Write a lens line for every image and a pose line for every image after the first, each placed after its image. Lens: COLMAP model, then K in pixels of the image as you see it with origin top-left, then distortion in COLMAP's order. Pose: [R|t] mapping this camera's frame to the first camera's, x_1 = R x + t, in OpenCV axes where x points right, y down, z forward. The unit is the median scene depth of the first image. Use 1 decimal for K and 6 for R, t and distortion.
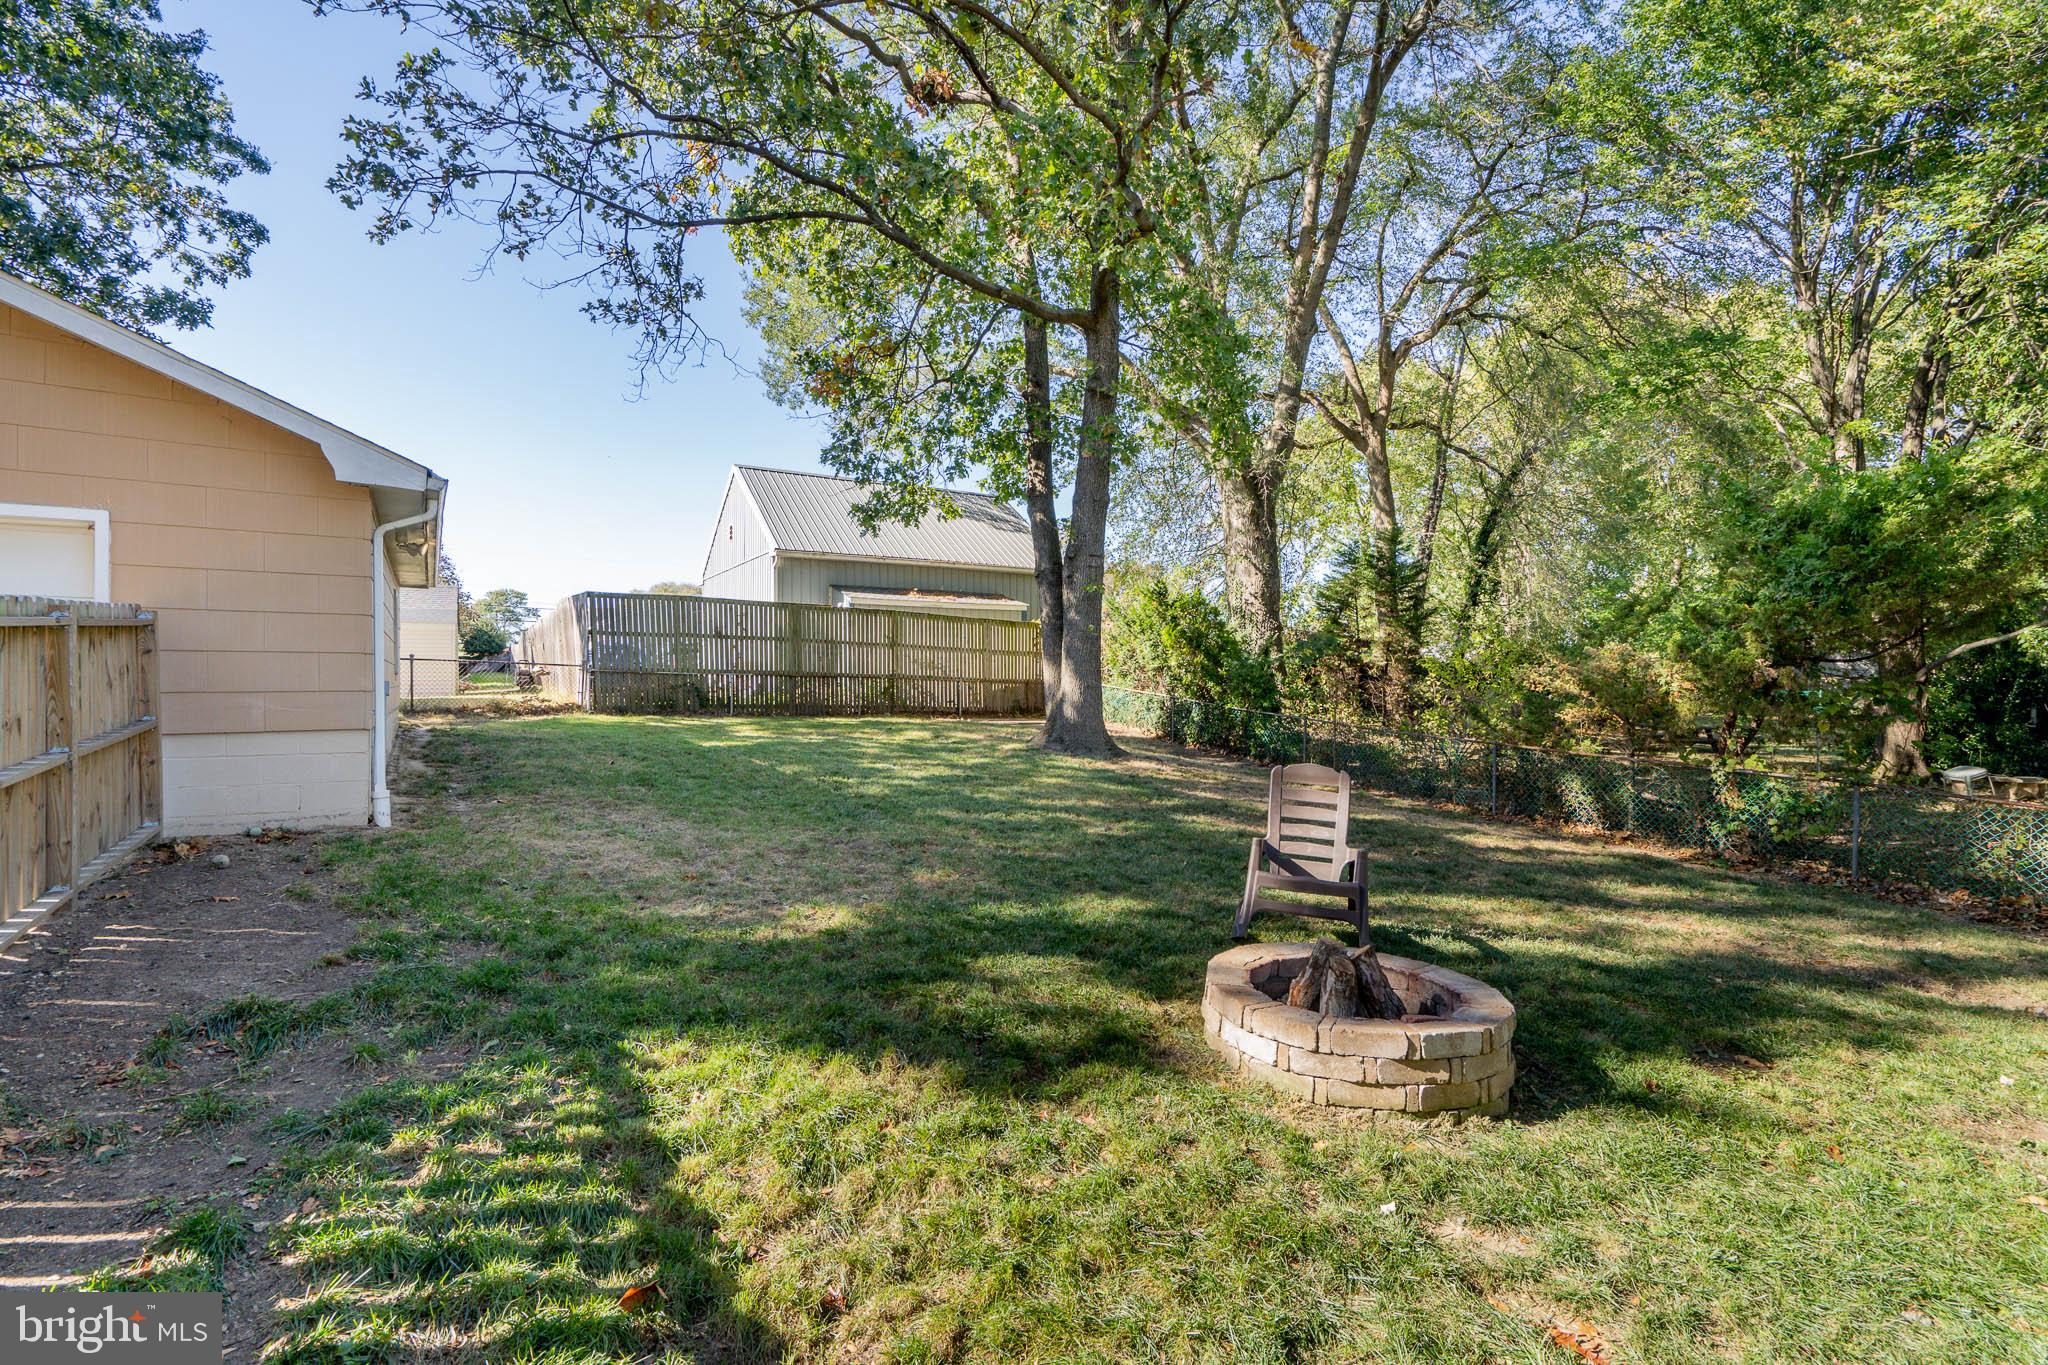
lens RADIAL K [[940.9, 0, 1041.5], [0, 940.9, 678.7], [0, 0, 1]] dist [-0.010611, 0.000055]
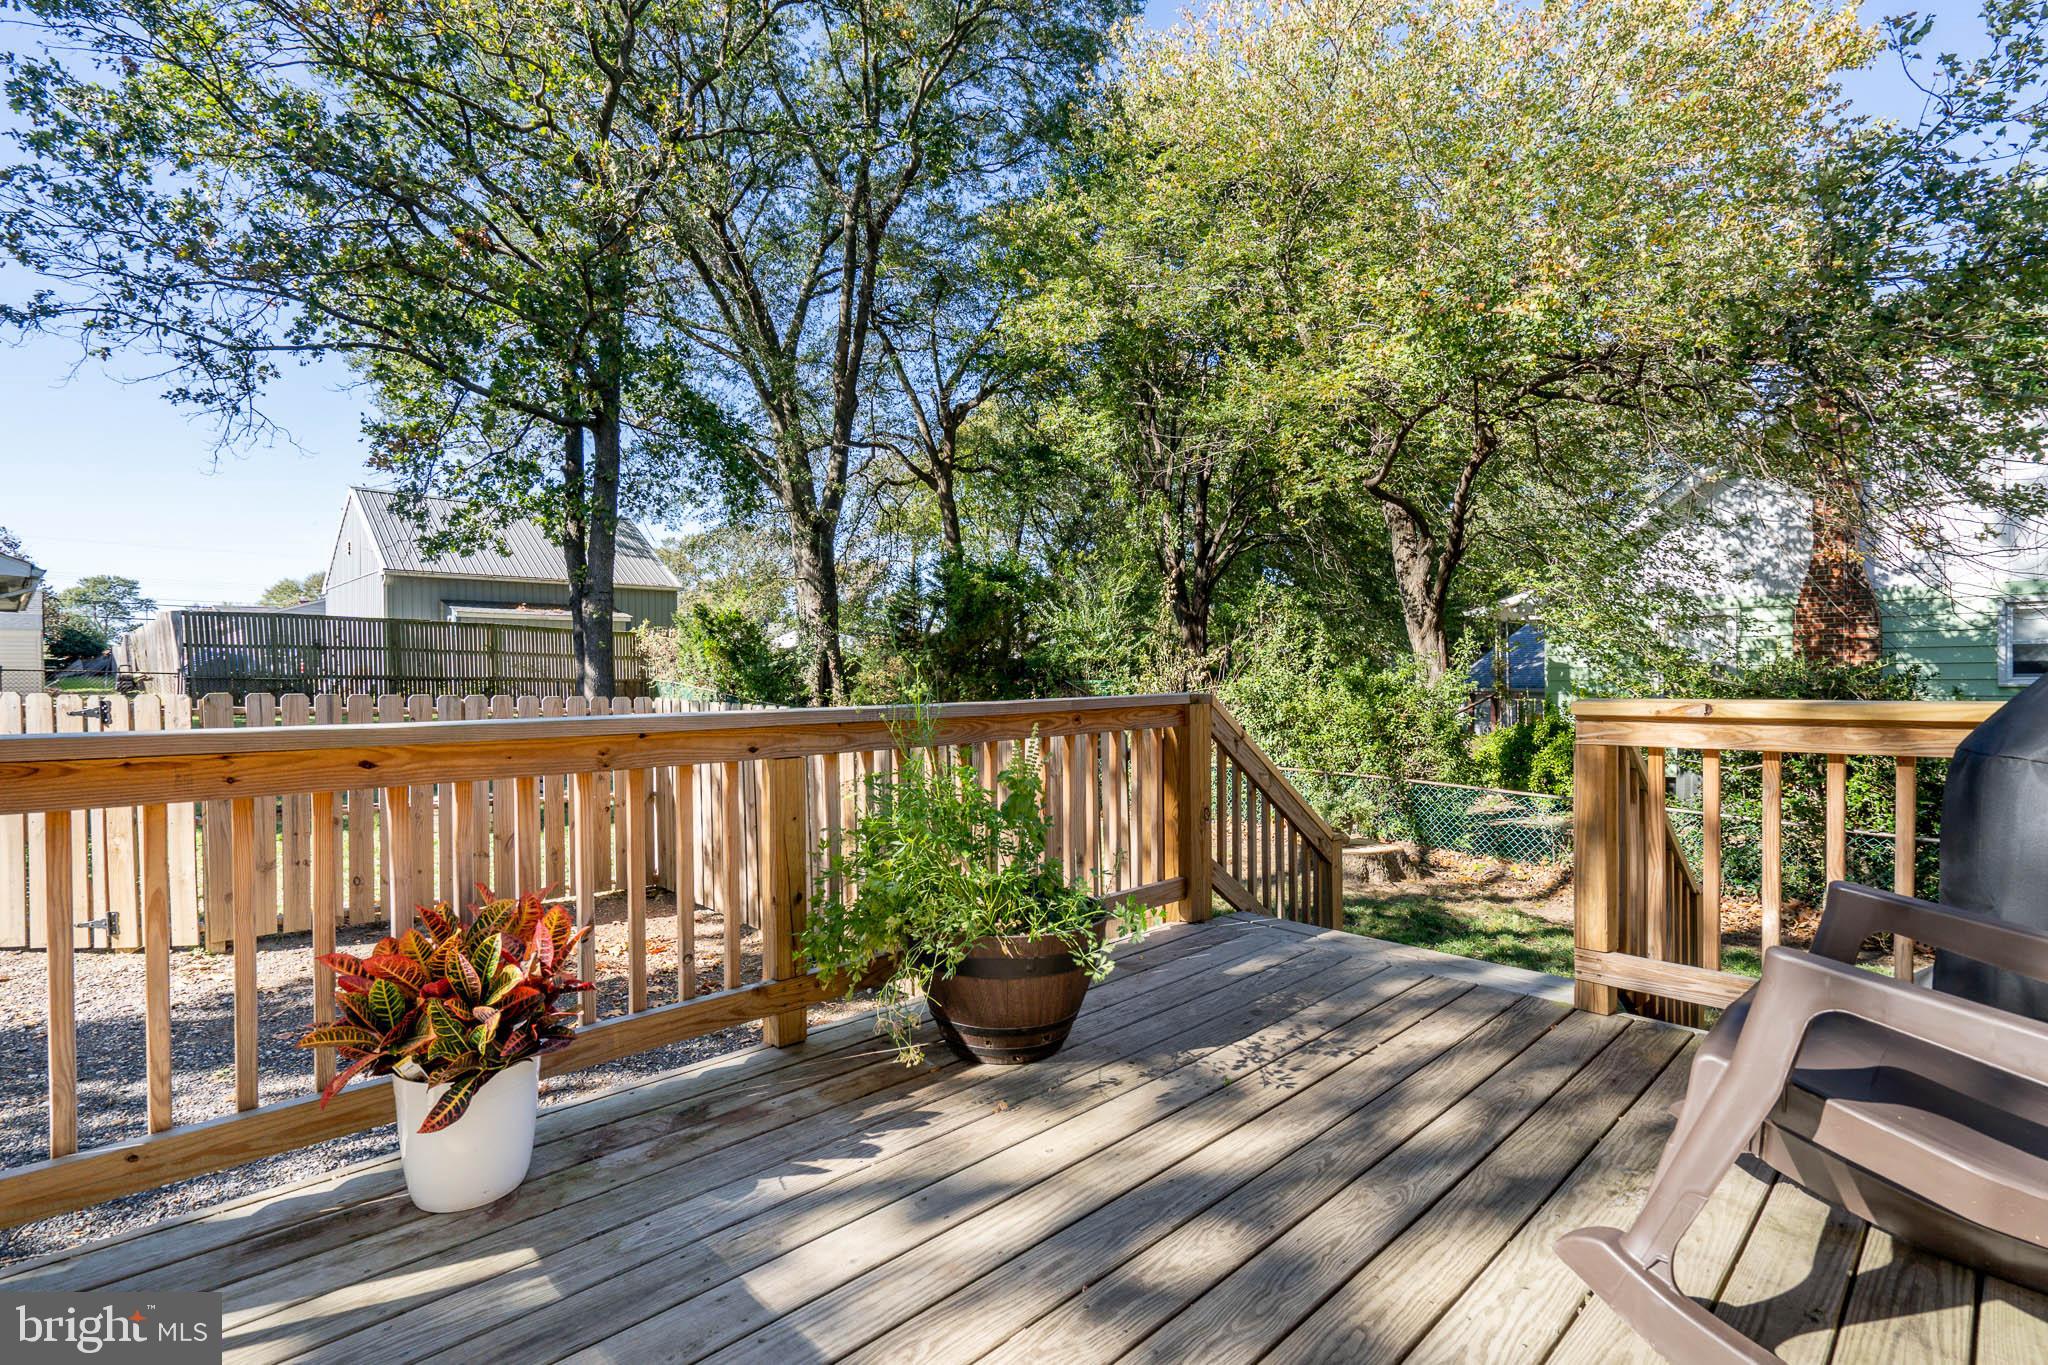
lens RADIAL K [[940.9, 0, 1008.7], [0, 940.9, 679.8], [0, 0, 1]] dist [-0.010611, 0.000055]
pose [[0.968987, -0.010509, 0.246889, 0.168636], [0.009532, 0.999941, 0.005155, -0.001770], [-0.246929, -0.002642, 0.969030, -0.280974]]
